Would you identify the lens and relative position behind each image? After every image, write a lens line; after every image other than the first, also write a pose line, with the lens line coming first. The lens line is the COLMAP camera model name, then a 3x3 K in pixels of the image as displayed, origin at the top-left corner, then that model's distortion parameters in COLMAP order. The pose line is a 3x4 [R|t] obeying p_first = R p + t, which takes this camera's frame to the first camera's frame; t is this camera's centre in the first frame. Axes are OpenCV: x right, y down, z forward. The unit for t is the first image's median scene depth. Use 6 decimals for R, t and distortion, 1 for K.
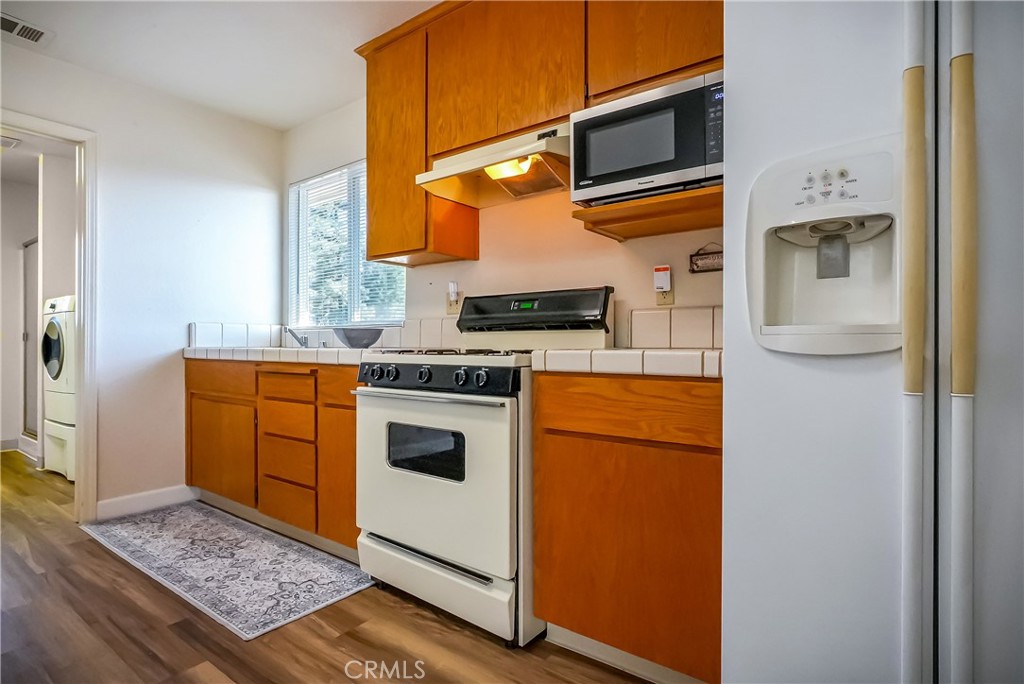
lens RADIAL K [[529.5, 0, 514.6], [0, 529.5, 340.6], [0, 0, 1]] dist [0.001738, 0.001131]
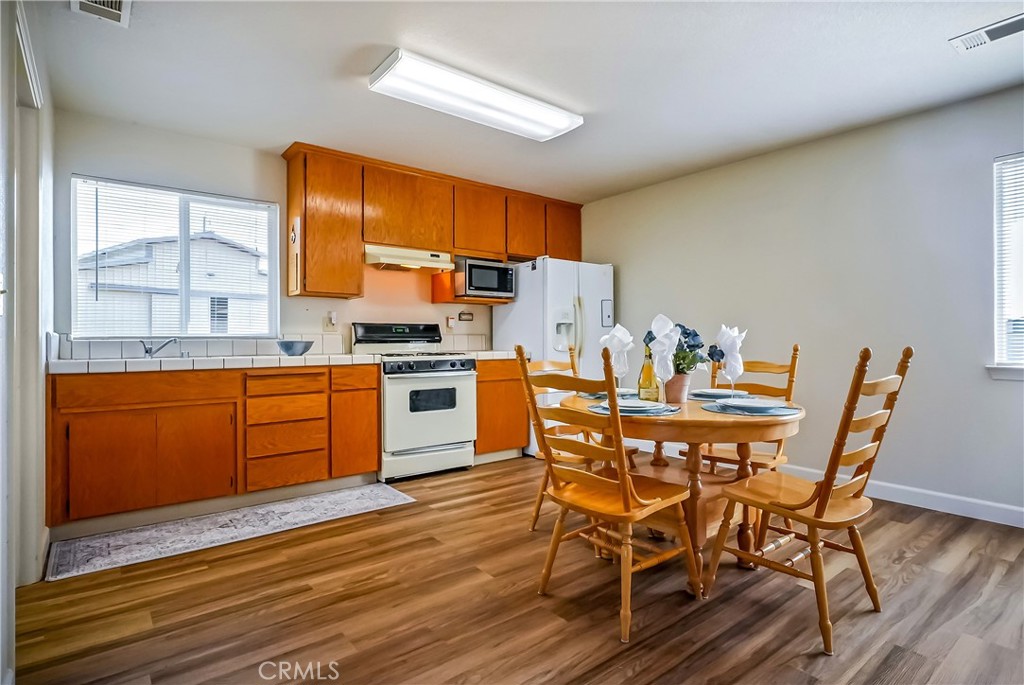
lens RADIAL K [[529.5, 0, 514.3], [0, 529.5, 342.5], [0, 0, 1]] dist [0.001738, 0.001131]
pose [[0.243690, -0.002602, 0.969850, -1.819787], [0.003401, 0.999993, 0.001828, -0.024371], [-0.969847, 0.002853, 0.243697, 0.124031]]
